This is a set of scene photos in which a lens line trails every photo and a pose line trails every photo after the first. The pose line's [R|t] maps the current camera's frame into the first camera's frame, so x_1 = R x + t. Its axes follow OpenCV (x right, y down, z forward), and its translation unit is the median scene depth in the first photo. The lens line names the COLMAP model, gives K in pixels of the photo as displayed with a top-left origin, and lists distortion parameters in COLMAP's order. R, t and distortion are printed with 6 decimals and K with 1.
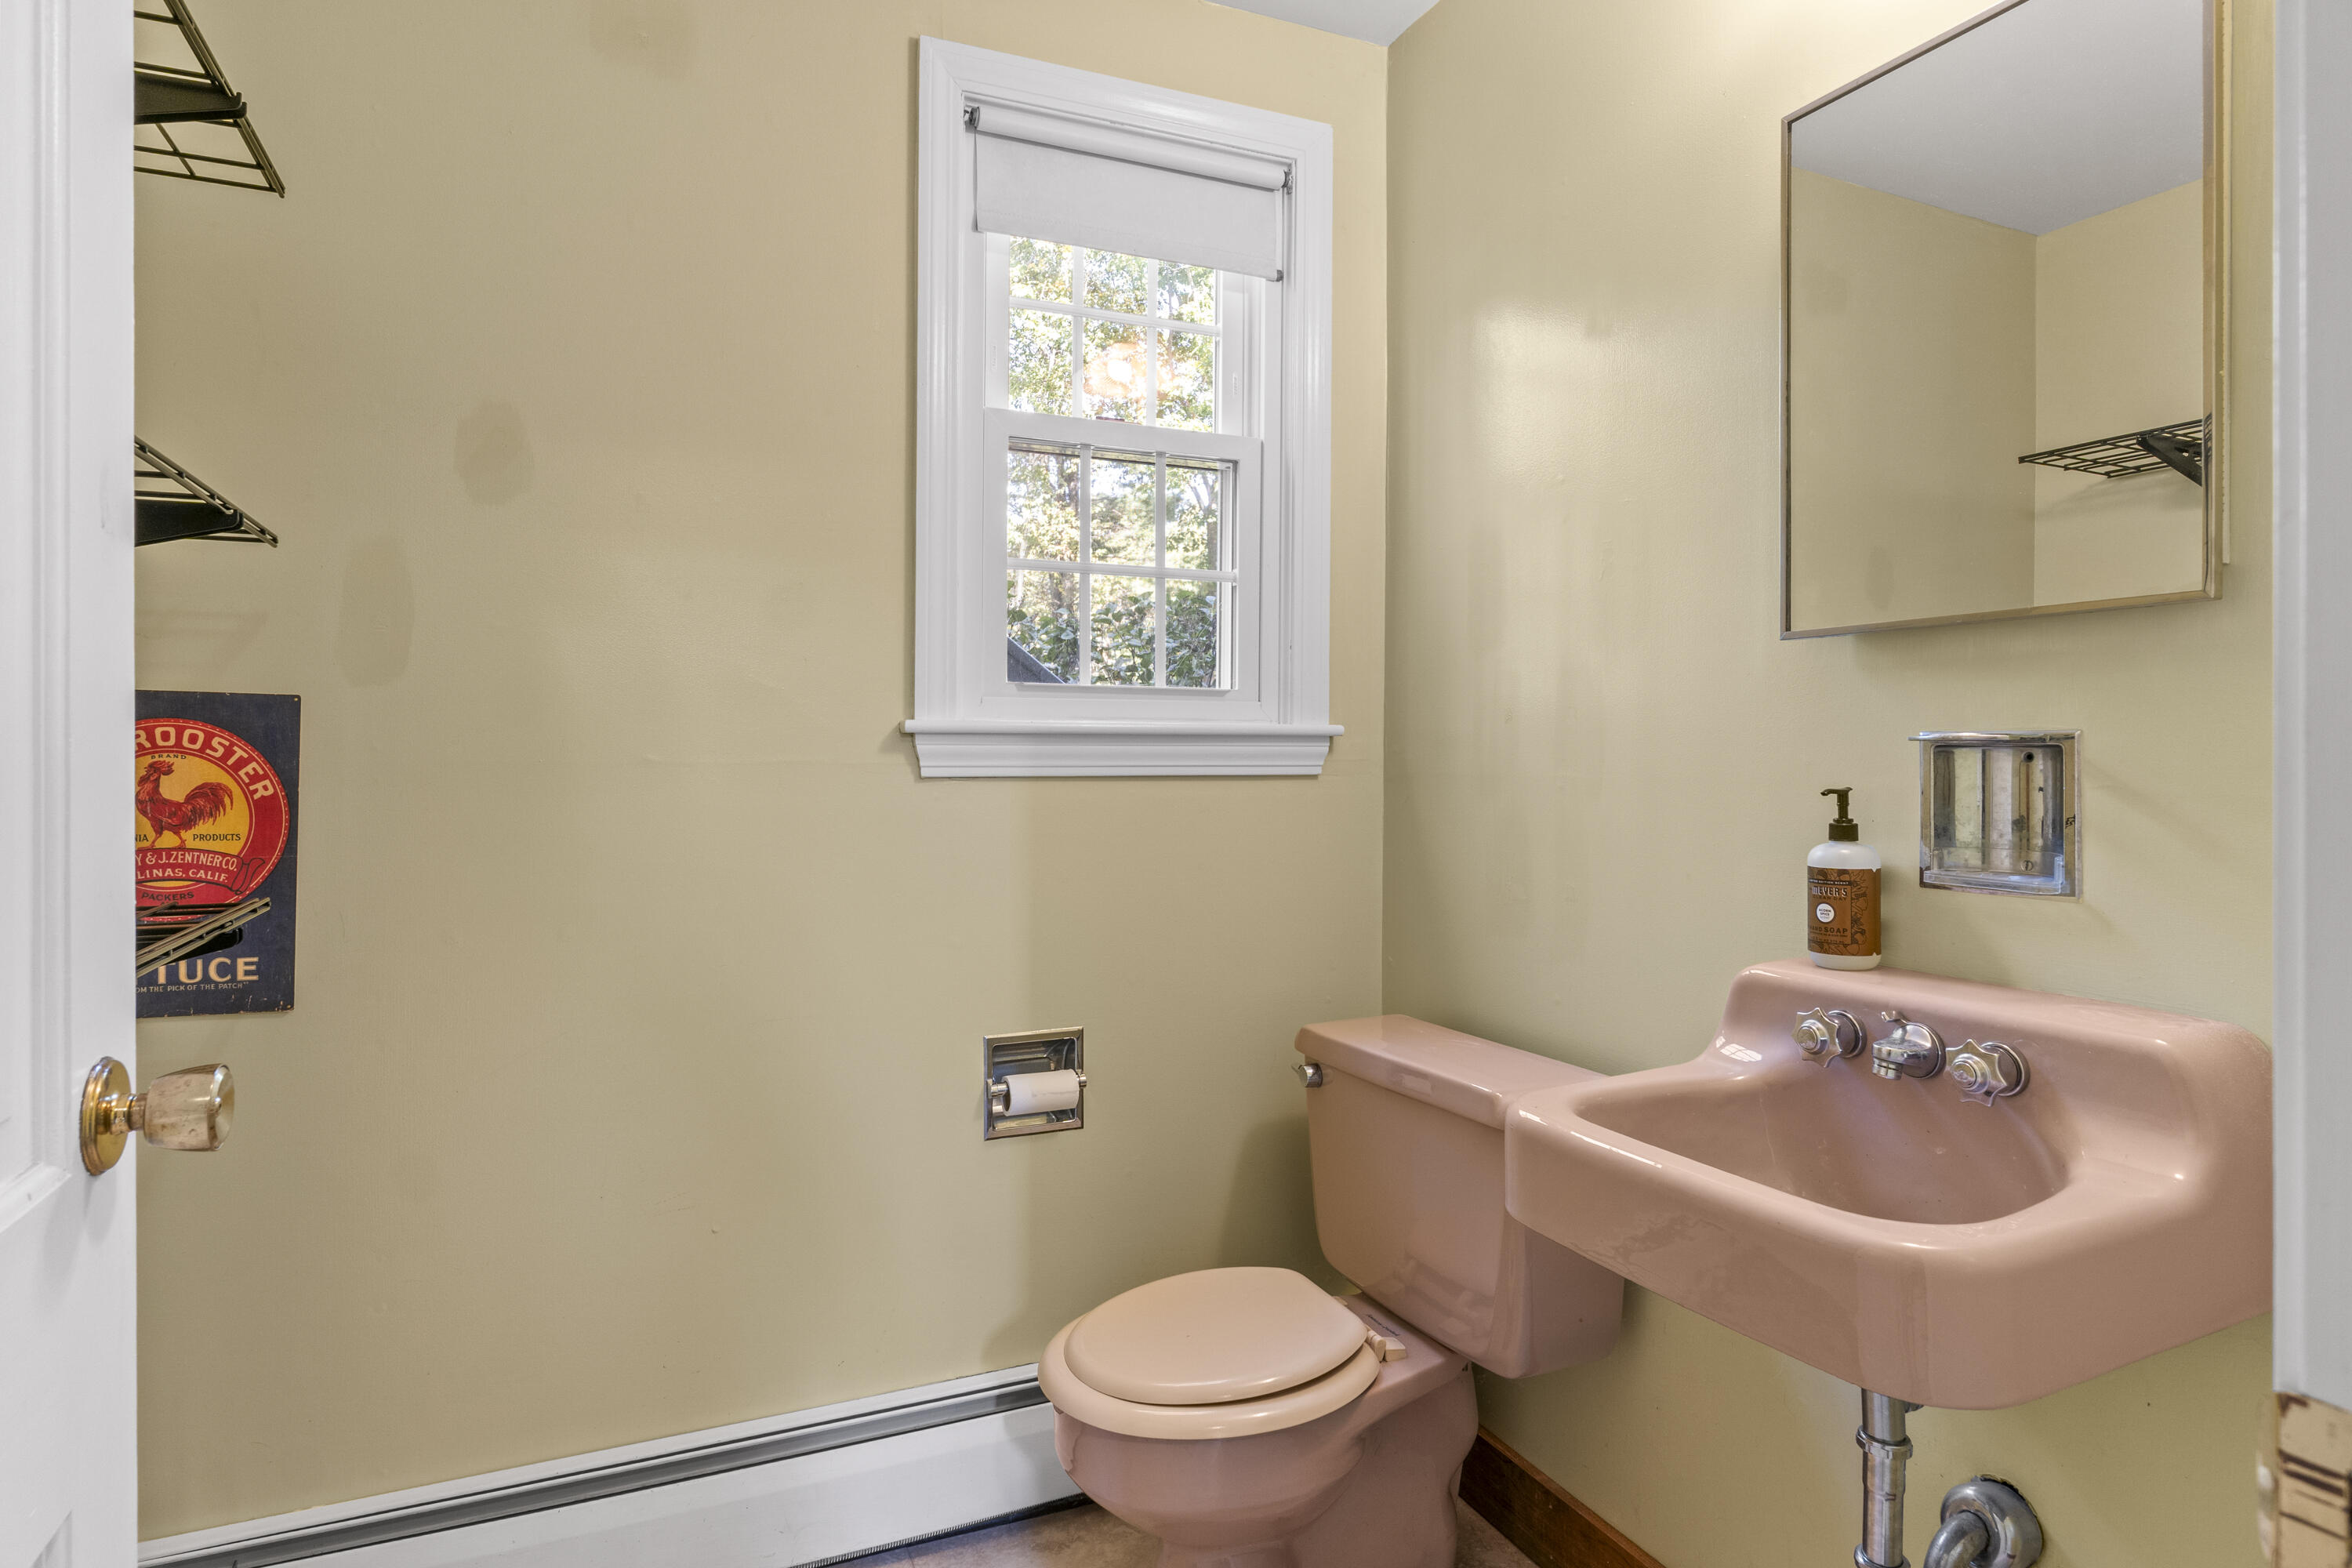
lens RADIAL K [[1288.6, 0, 1177.3], [0, 1288.6, 767.1], [0, 0, 1]] dist [0.004016, 0.000067]
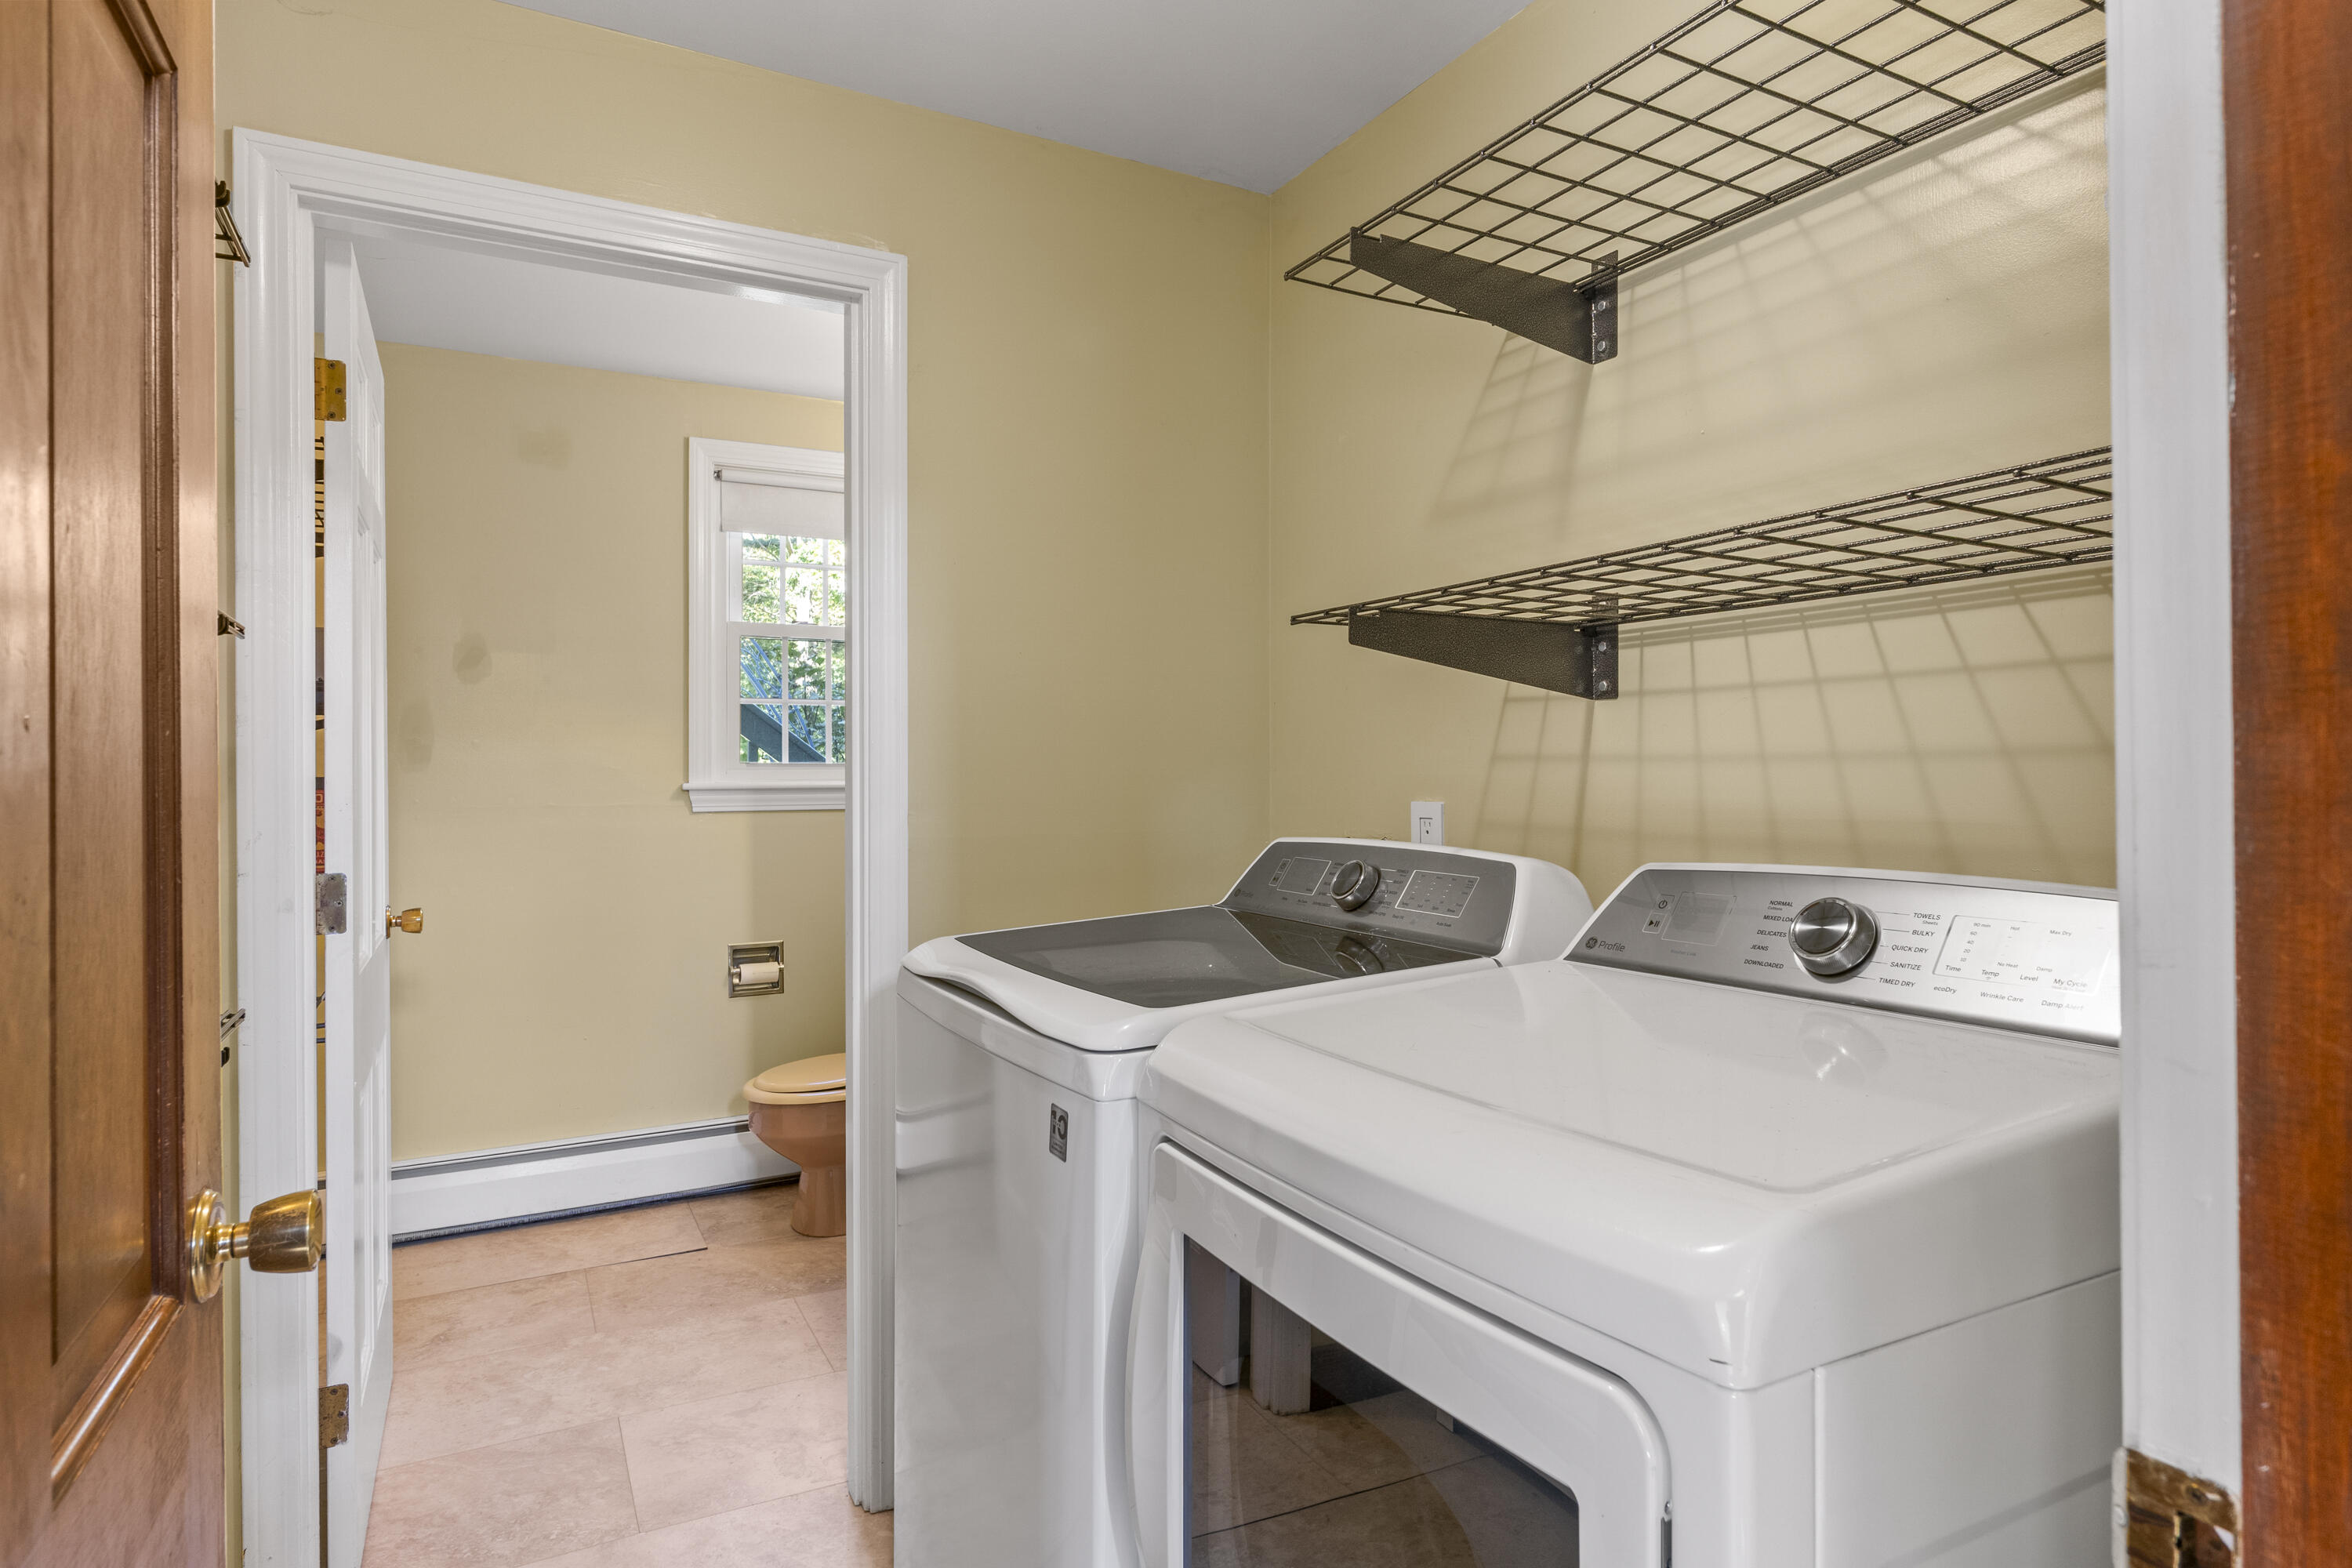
lens RADIAL K [[1288.6, 0, 1175.3], [0, 1288.6, 788.0], [0, 0, 1]] dist [0.004016, 0.000067]
pose [[0.997543, -0.010490, 0.069270, 0.390543], [0.010859, 0.999929, -0.004958, -0.011360], [-0.069213, 0.005698, 0.997586, -0.992282]]
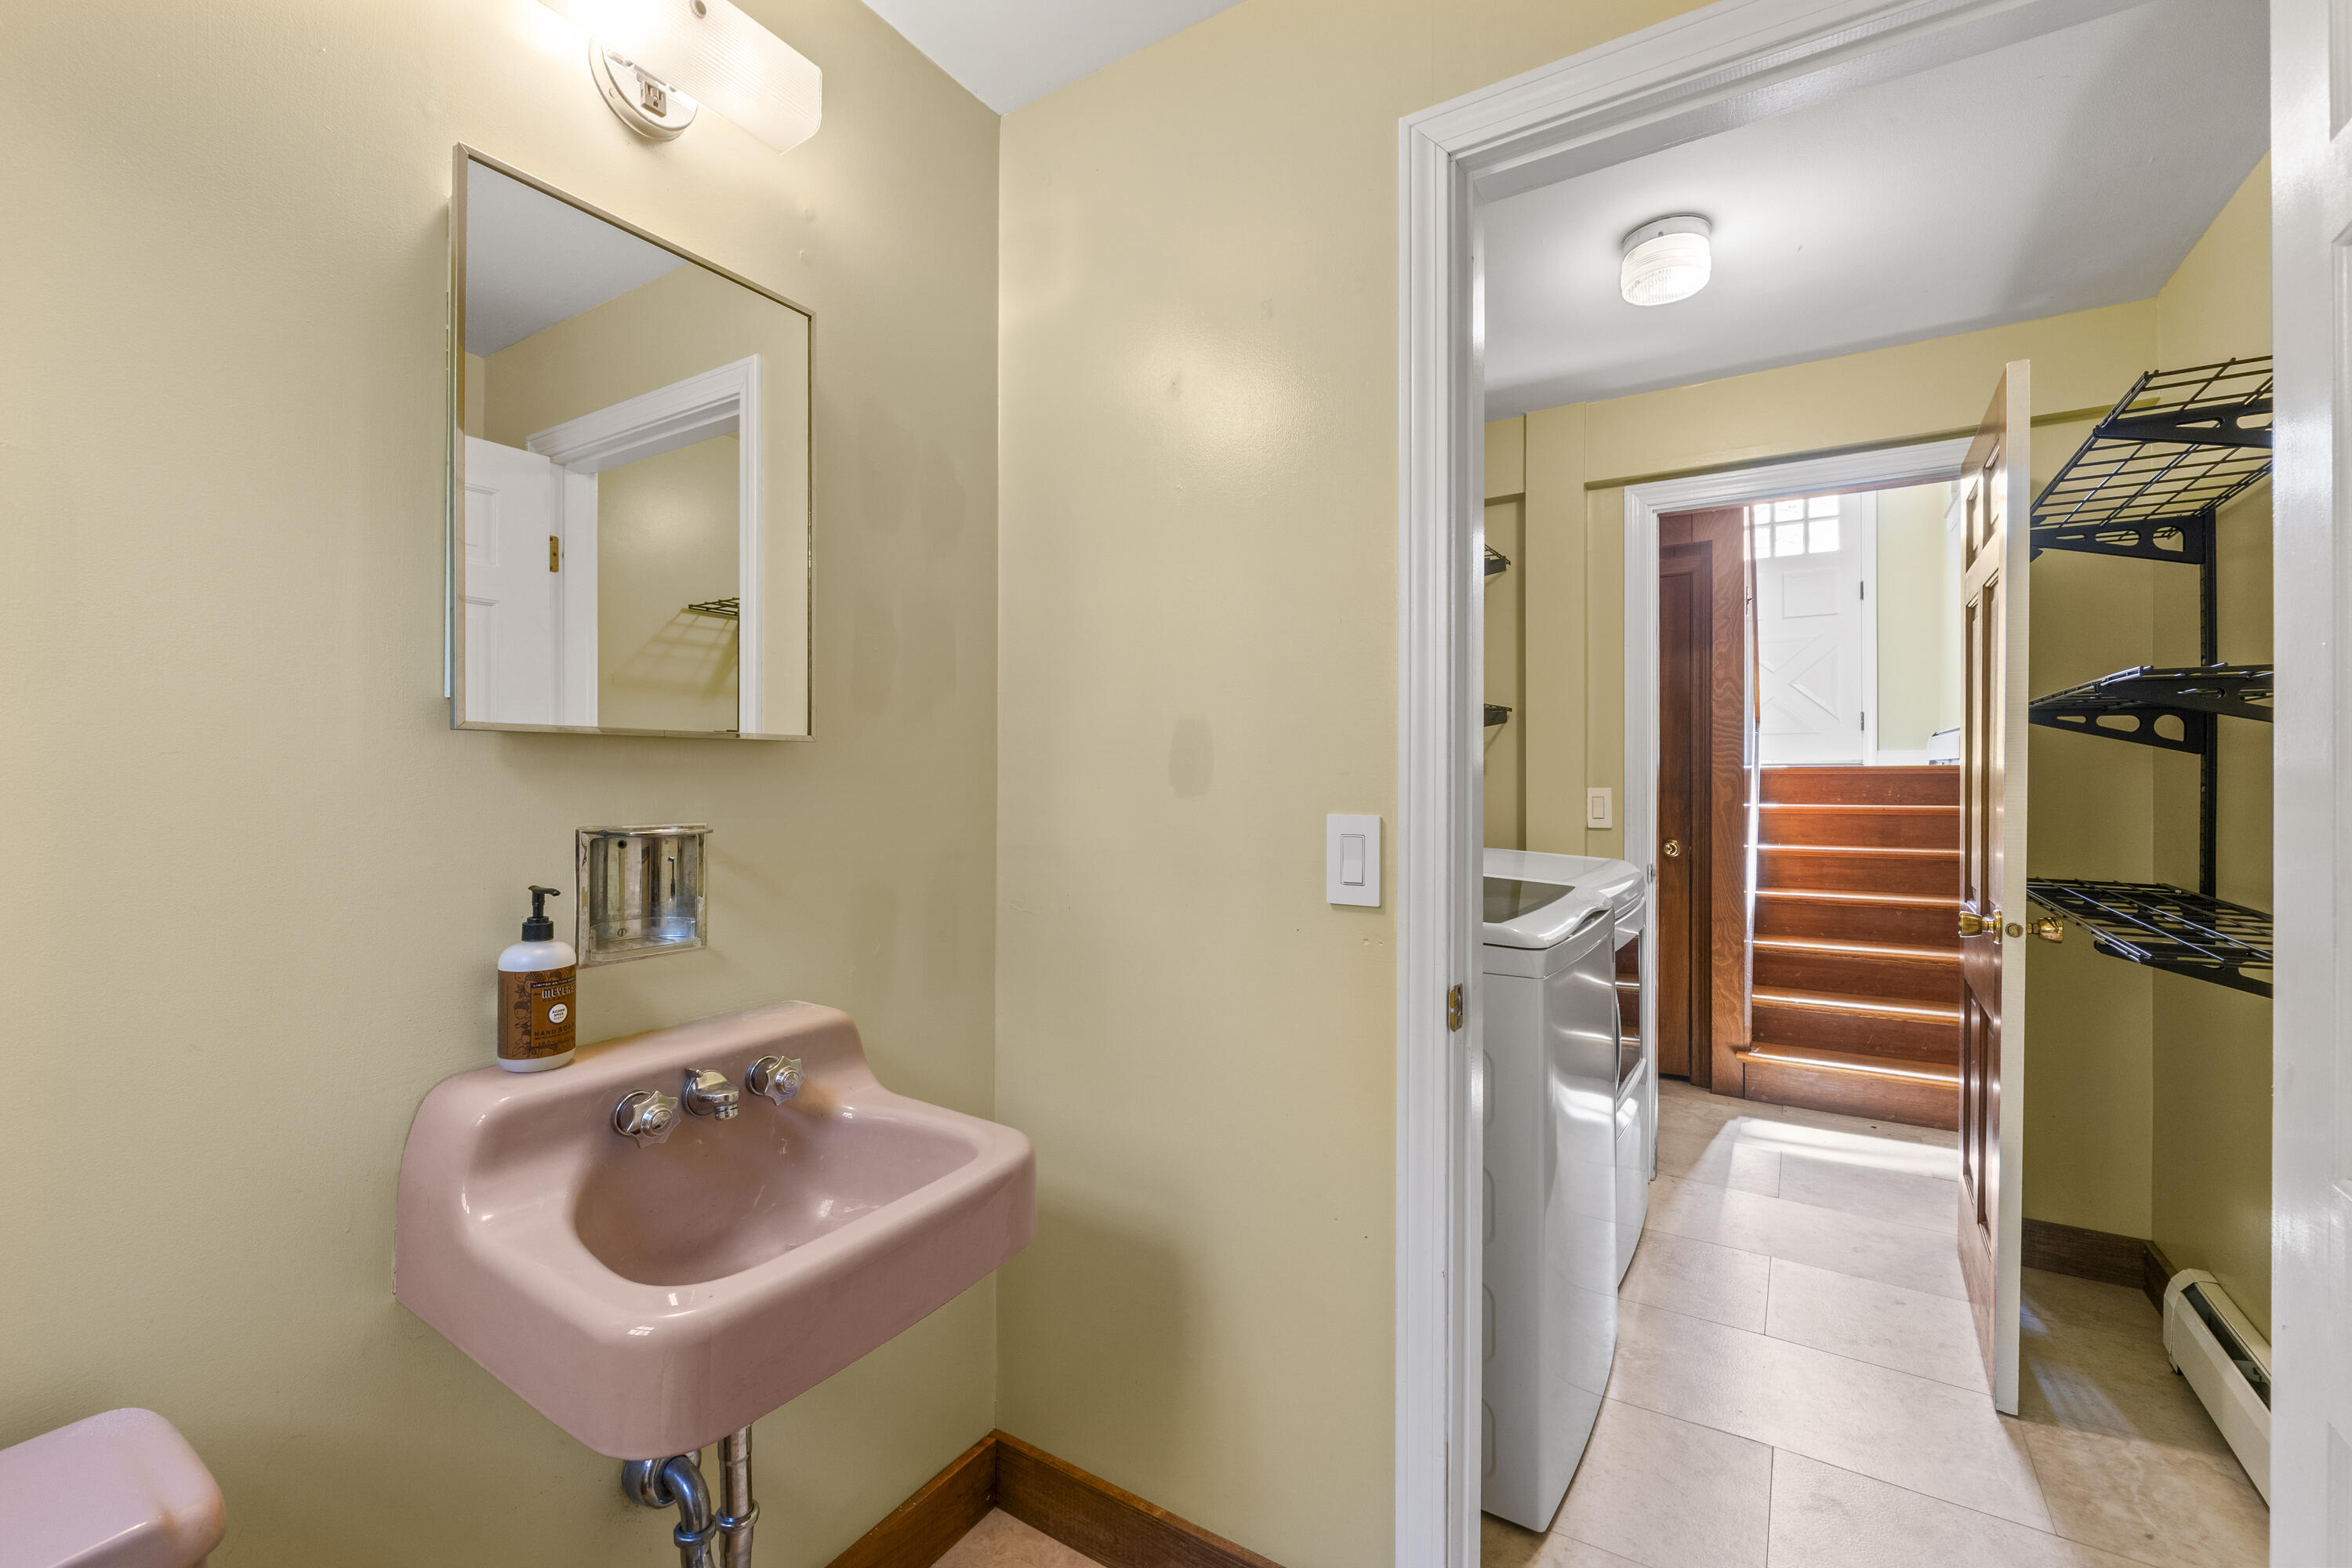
lens RADIAL K [[991.7, 0, 1179.0], [0, 991.7, 782.6], [0, 0, 1]] dist [-0.008002, 0.001326]
pose [[-0.558128, -0.001768, 0.829753, -0.664576], [0.002859, 0.999988, 0.004054, -0.113188], [-0.829750, 0.004635, -0.558116, 1.804382]]
